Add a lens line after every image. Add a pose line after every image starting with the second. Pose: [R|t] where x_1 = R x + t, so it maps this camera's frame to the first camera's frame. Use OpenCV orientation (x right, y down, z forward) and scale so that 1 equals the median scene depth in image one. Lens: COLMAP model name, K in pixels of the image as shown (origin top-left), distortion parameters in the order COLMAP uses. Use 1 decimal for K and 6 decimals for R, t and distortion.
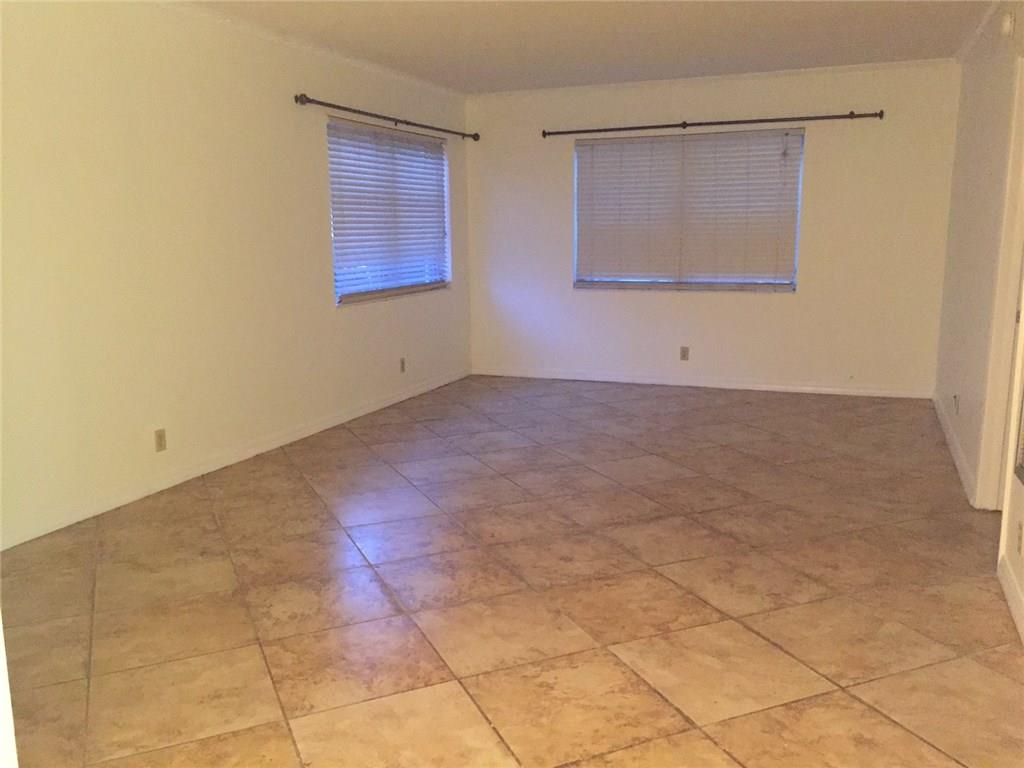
lens RADIAL K [[880.4, 0, 513.6], [0, 880.4, 386.5], [0, 0, 1]] dist [0.070071, -0.094628]
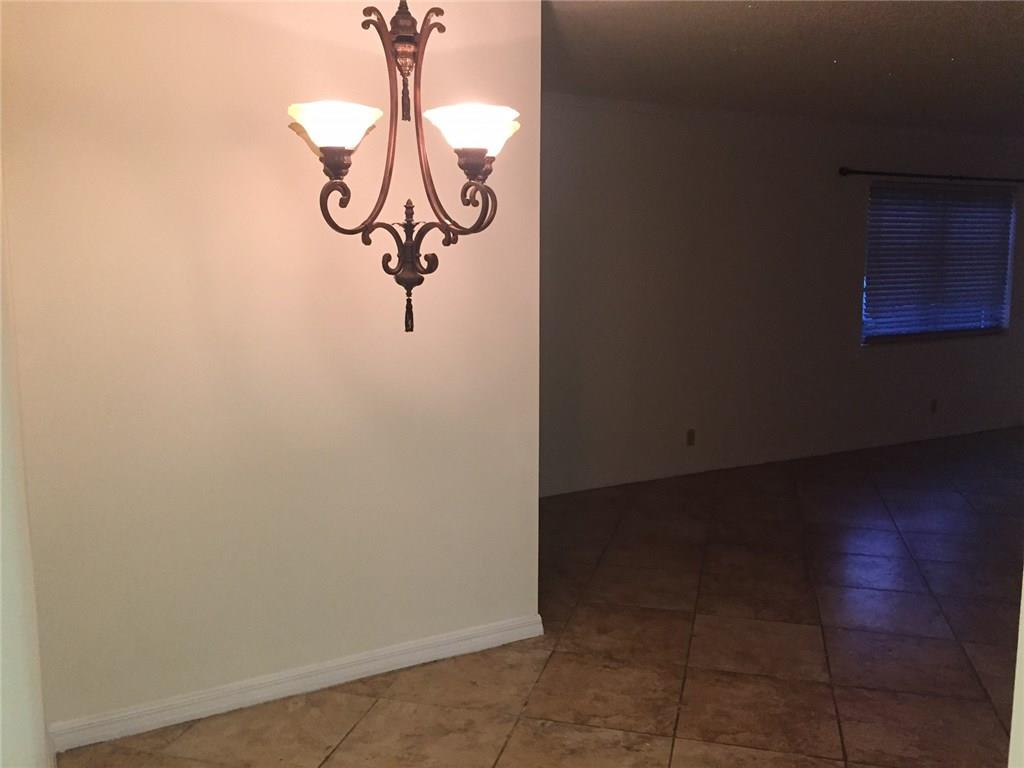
lens RADIAL K [[880.4, 0, 507.4], [0, 880.4, 384.1], [0, 0, 1]] dist [0.070071, -0.094628]
pose [[0.777284, 0.094839, -0.621961, 0.163605], [-0.116066, 0.993221, 0.006398, 0.002848], [0.618351, 0.067215, 0.783022, -0.173104]]
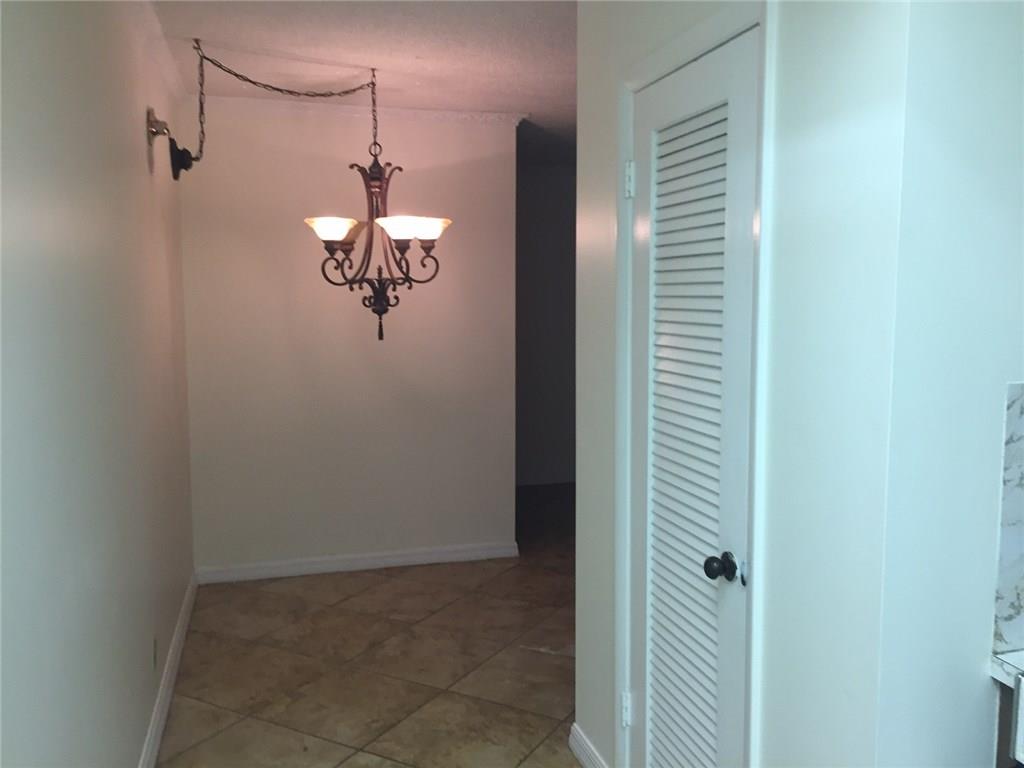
lens RADIAL K [[880.4, 0, 515.8], [0, 880.4, 382.7], [0, 0, 1]] dist [0.070071, -0.094628]
pose [[0.607993, 0.084021, -0.789484, 0.485217], [-0.141099, 0.989990, -0.003302, 0.007448], [0.781304, 0.113403, 0.613762, -0.228054]]
